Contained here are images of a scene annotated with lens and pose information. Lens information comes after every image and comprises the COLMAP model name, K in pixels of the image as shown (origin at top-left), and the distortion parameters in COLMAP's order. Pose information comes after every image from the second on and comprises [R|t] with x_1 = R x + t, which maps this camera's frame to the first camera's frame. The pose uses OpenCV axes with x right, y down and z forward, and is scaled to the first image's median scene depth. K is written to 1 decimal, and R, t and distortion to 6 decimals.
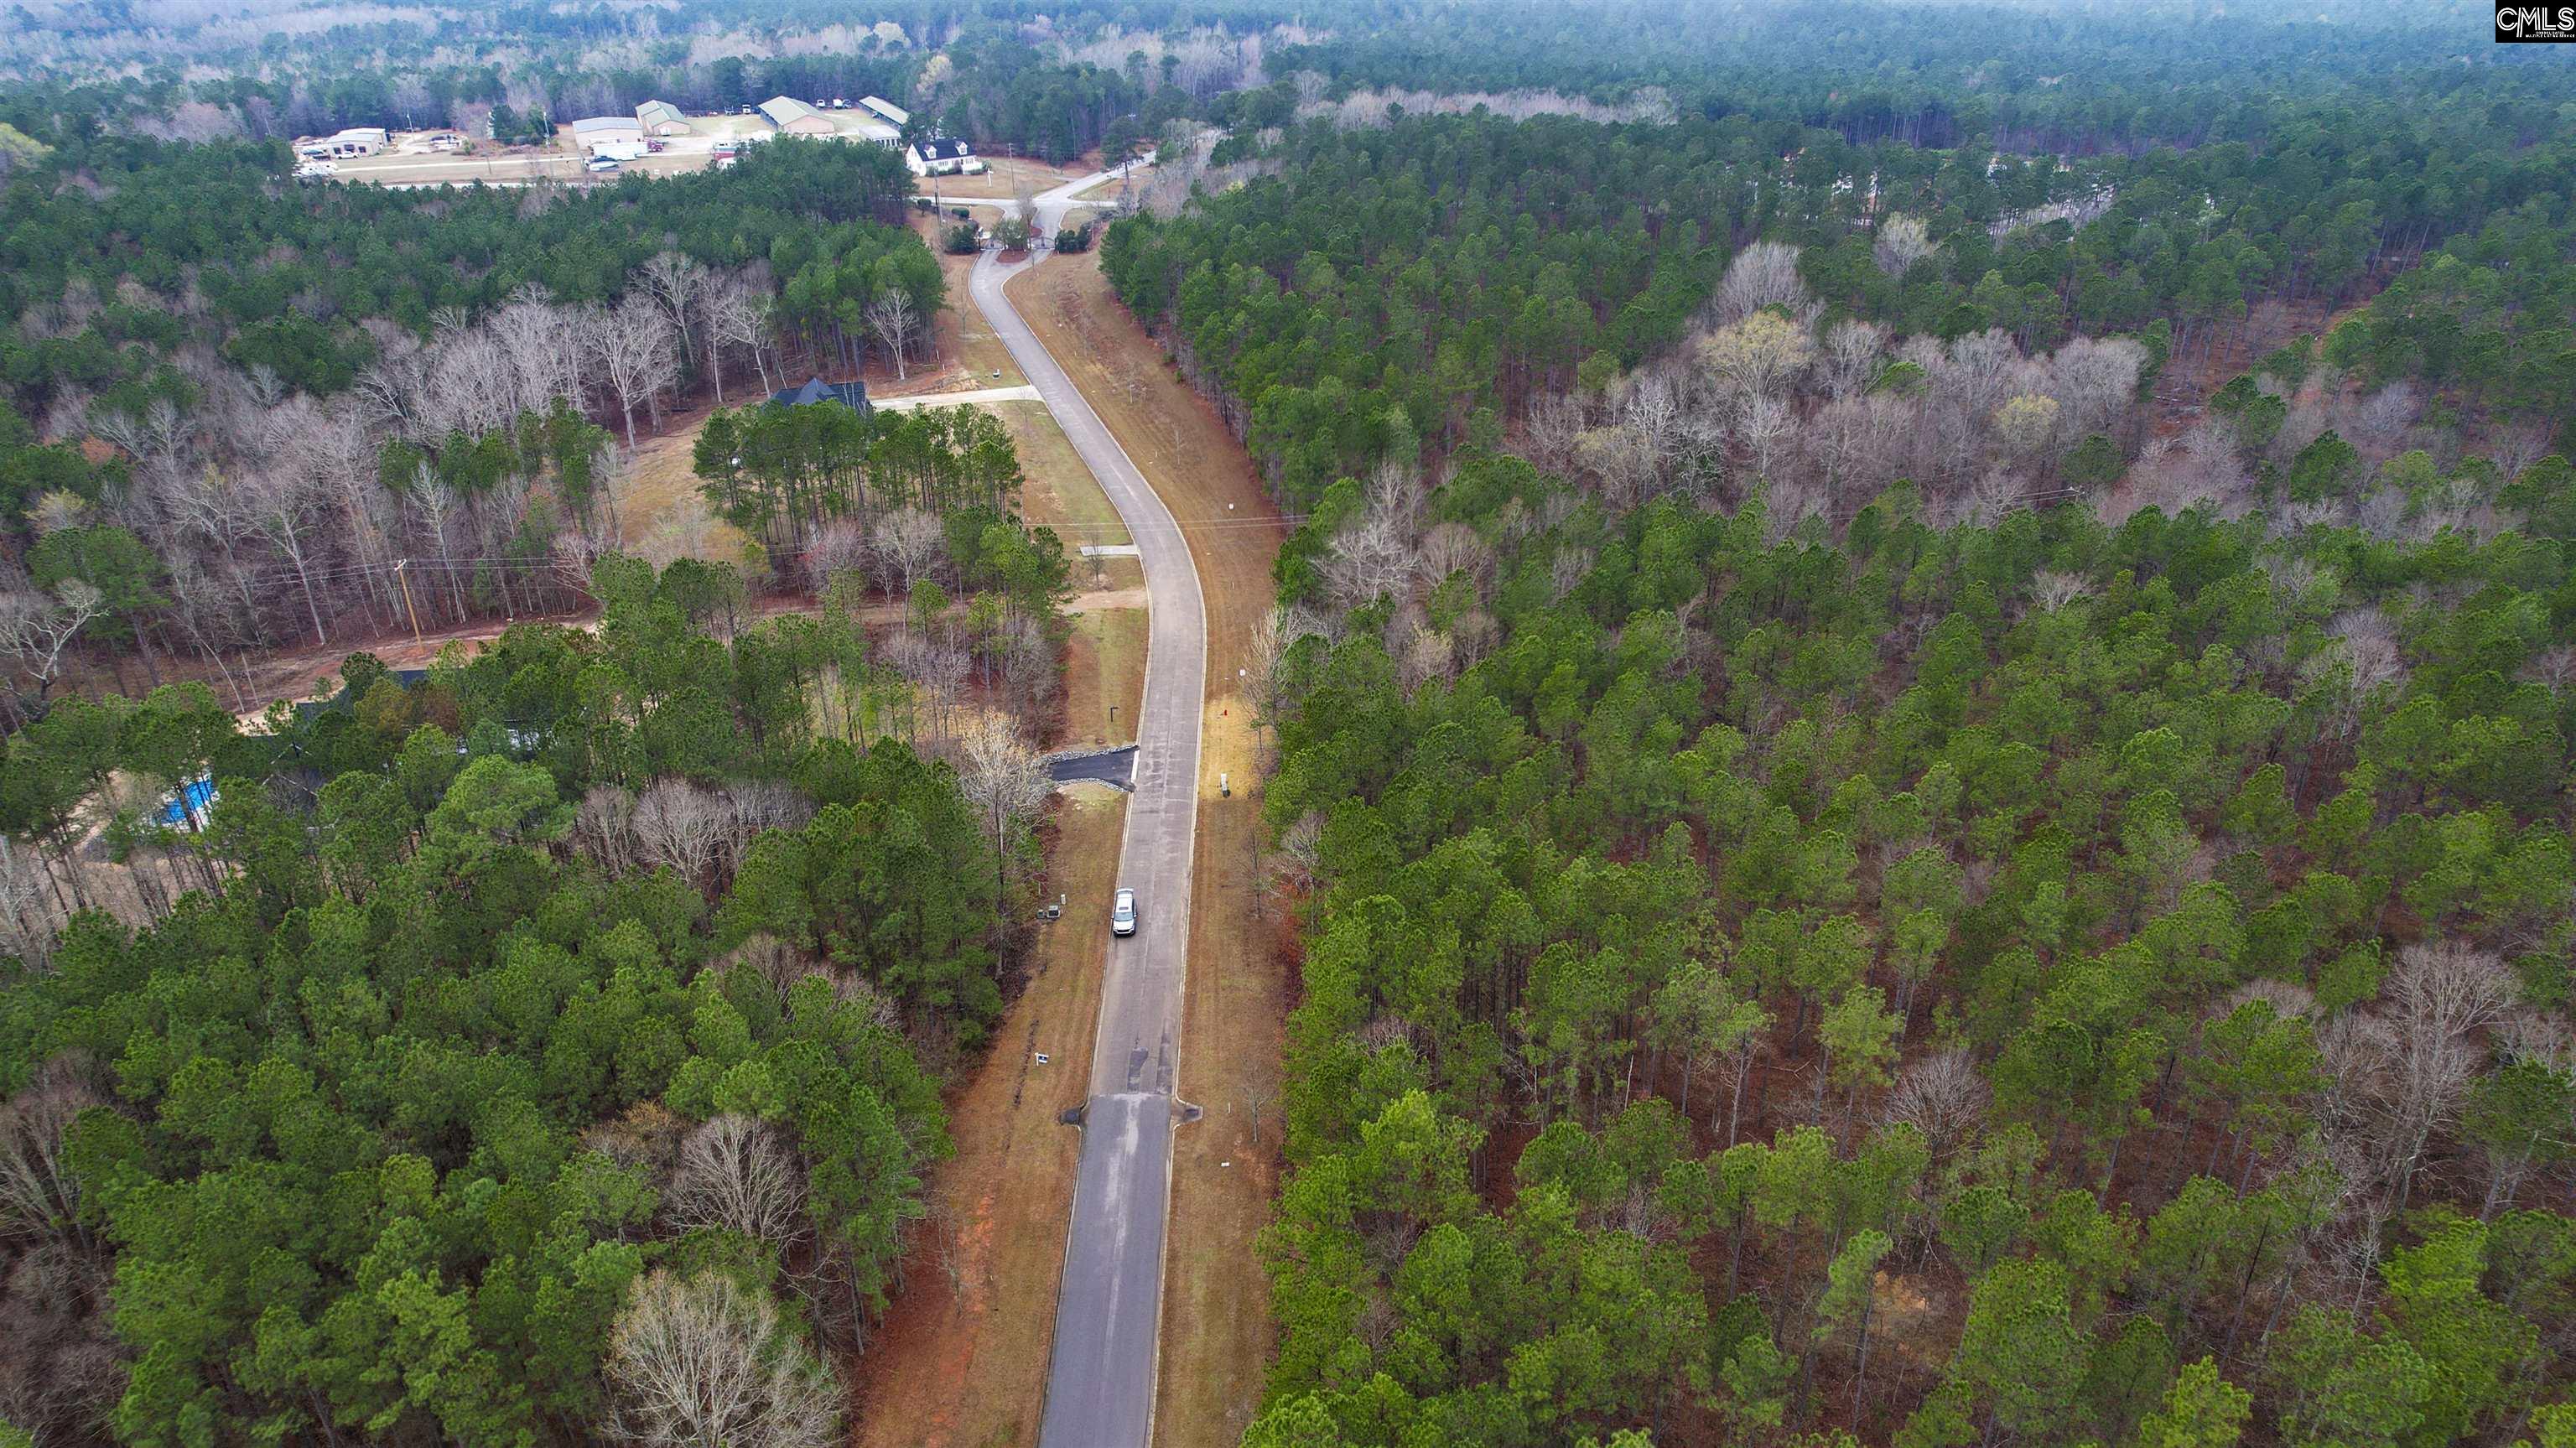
lens RADIAL K [[1625.1, 0, 1319.6], [0, 1625.1, 724.6], [0, 0, 1]] dist [-0.059830, 0.050456]
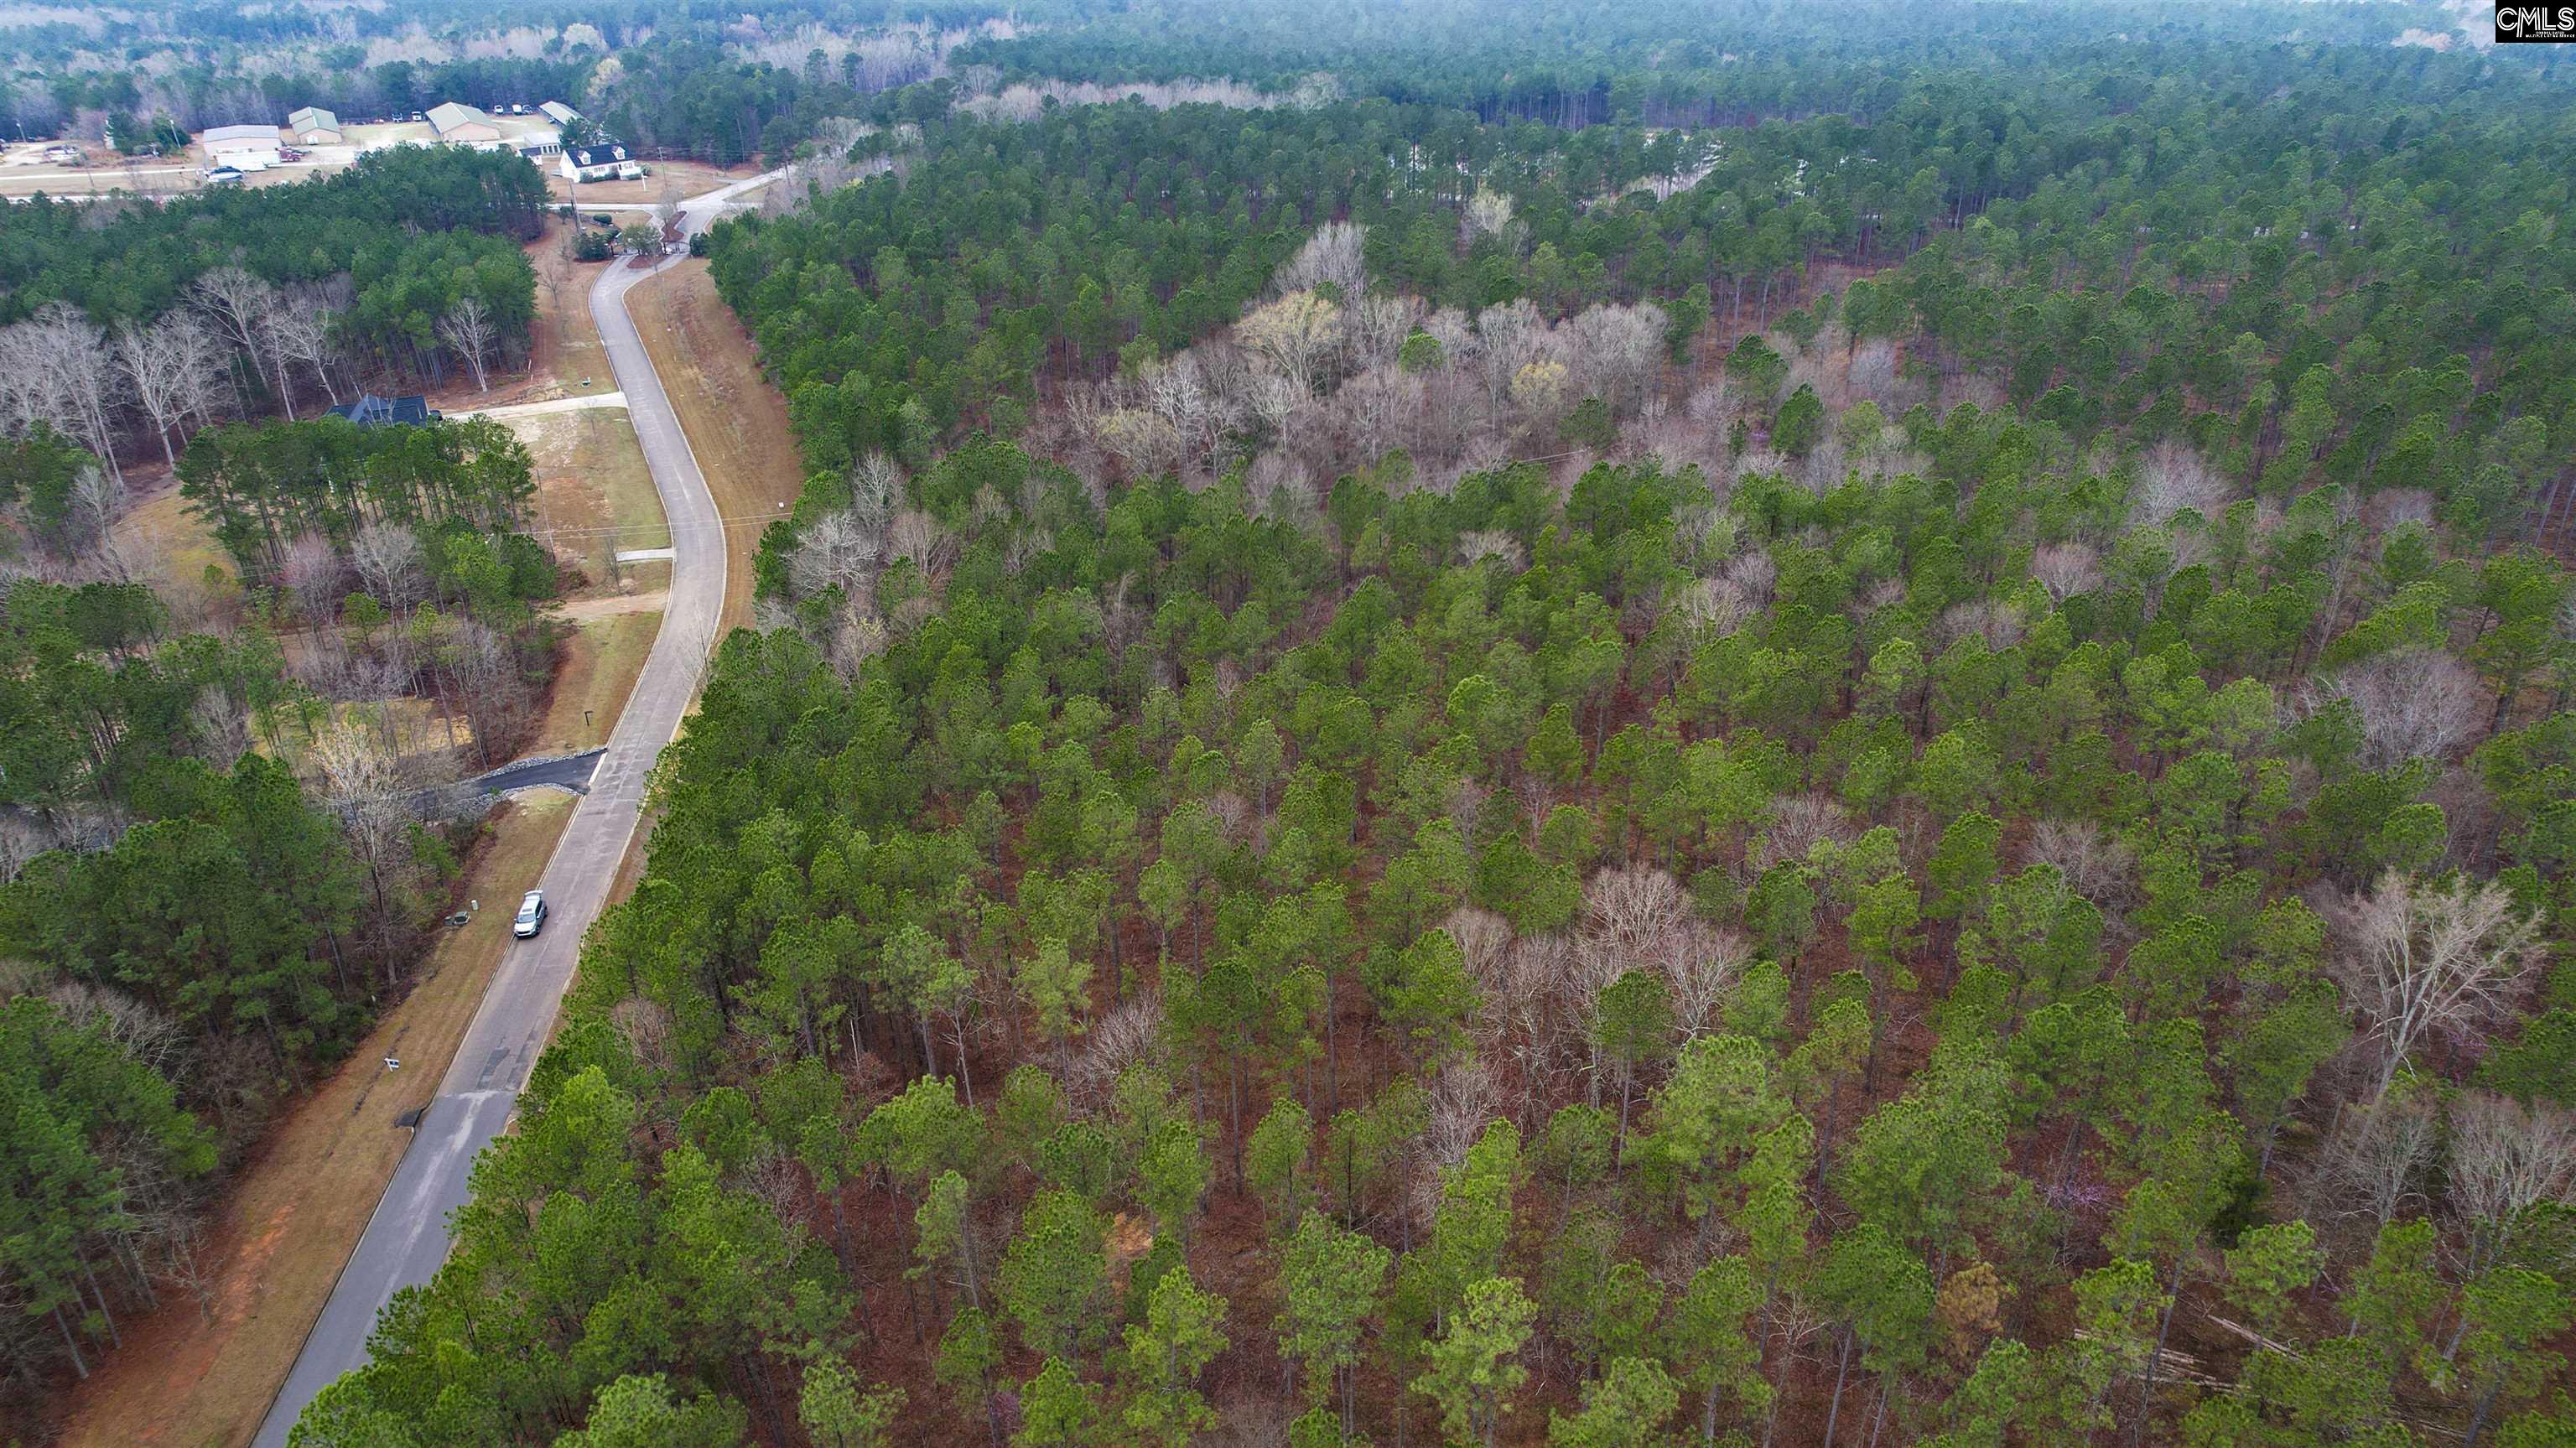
lens RADIAL K [[1624.5, 0, 1288.0], [0, 1624.5, 724.0], [0, 0, 1]] dist [-0.083689, 0.088258]
pose [[0.993961, -0.056182, 0.094259, 0.123288], [0.055631, 0.998415, 0.008467, 0.007491], [-0.094585, -0.003172, 0.995512, -0.015413]]
